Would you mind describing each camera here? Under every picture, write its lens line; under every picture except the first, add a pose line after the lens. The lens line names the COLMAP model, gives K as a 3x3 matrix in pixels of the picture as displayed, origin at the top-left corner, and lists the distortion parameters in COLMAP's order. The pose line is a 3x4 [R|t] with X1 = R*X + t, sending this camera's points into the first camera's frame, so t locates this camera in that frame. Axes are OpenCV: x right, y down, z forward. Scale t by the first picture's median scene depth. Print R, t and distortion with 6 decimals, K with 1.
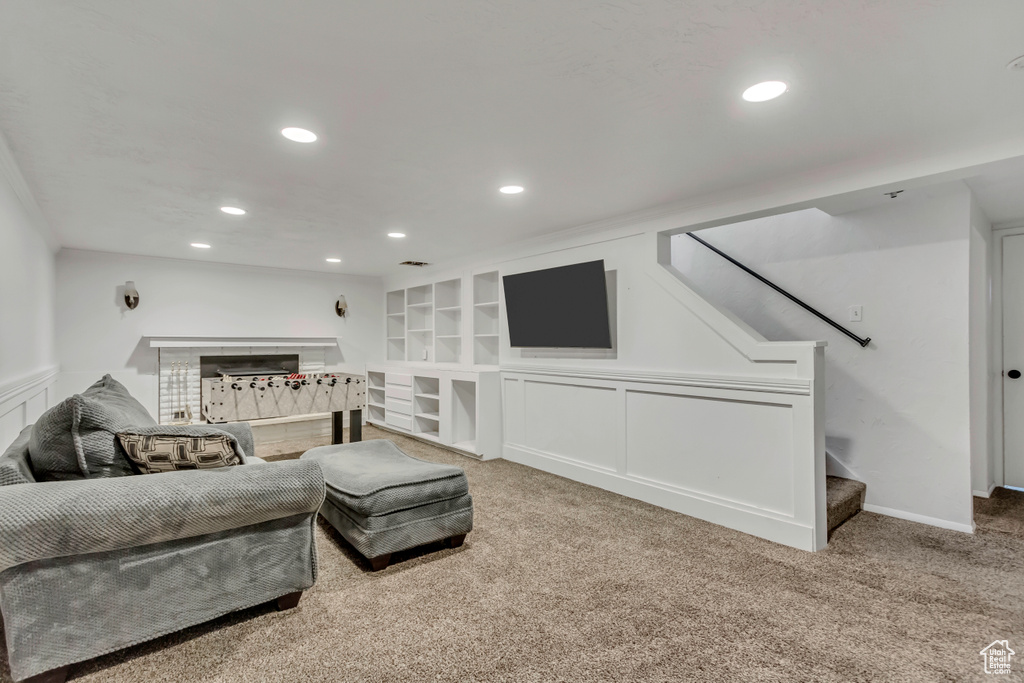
lens RADIAL K [[475.8, 0, 509.9], [0, 475.8, 342.1], [0, 0, 1]] dist [0.010000, -0.001211]
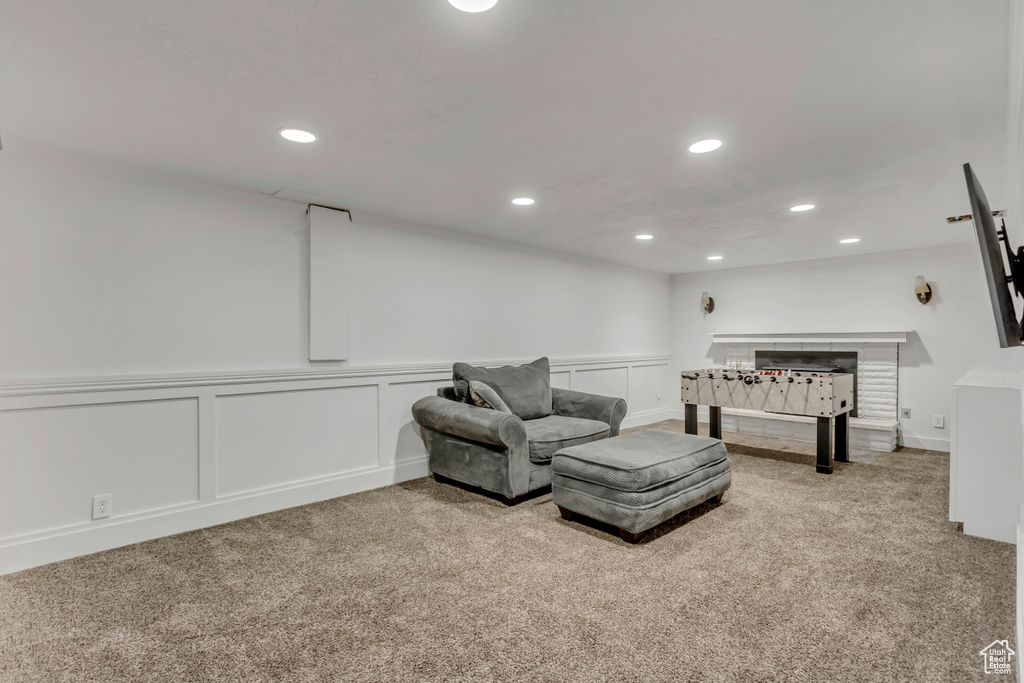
lens RADIAL K [[475.8, 0, 509.9], [0, 475.8, 342.1], [0, 0, 1]] dist [0.010000, -0.001211]
pose [[0.090187, 0.001465, -0.995924, 0.420446], [0.006433, 0.999977, 0.002054, 0.002864], [0.995904, -0.006592, 0.090176, 0.324157]]
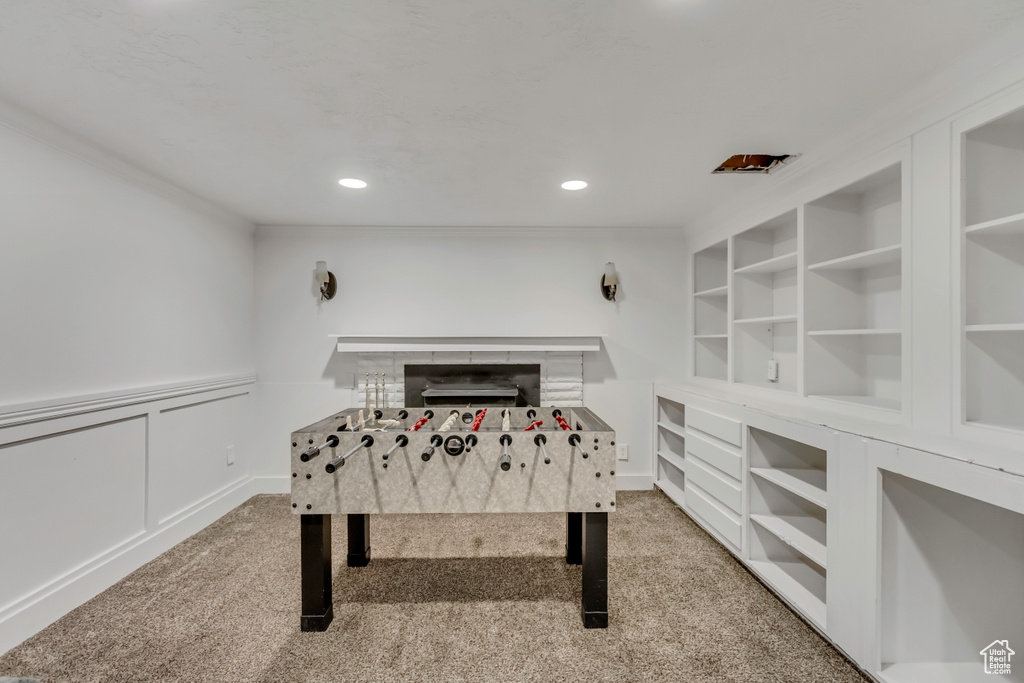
lens RADIAL K [[479.3, 0, 502.7], [0, 479.3, 346.6], [0, 0, 1]] dist [0.012677, -0.001439]
pose [[0.785174, 0.007662, -0.619228, -0.111786], [0.001408, 0.999899, 0.014158, -0.006307], [0.619274, -0.011989, 0.785083, 0.549072]]
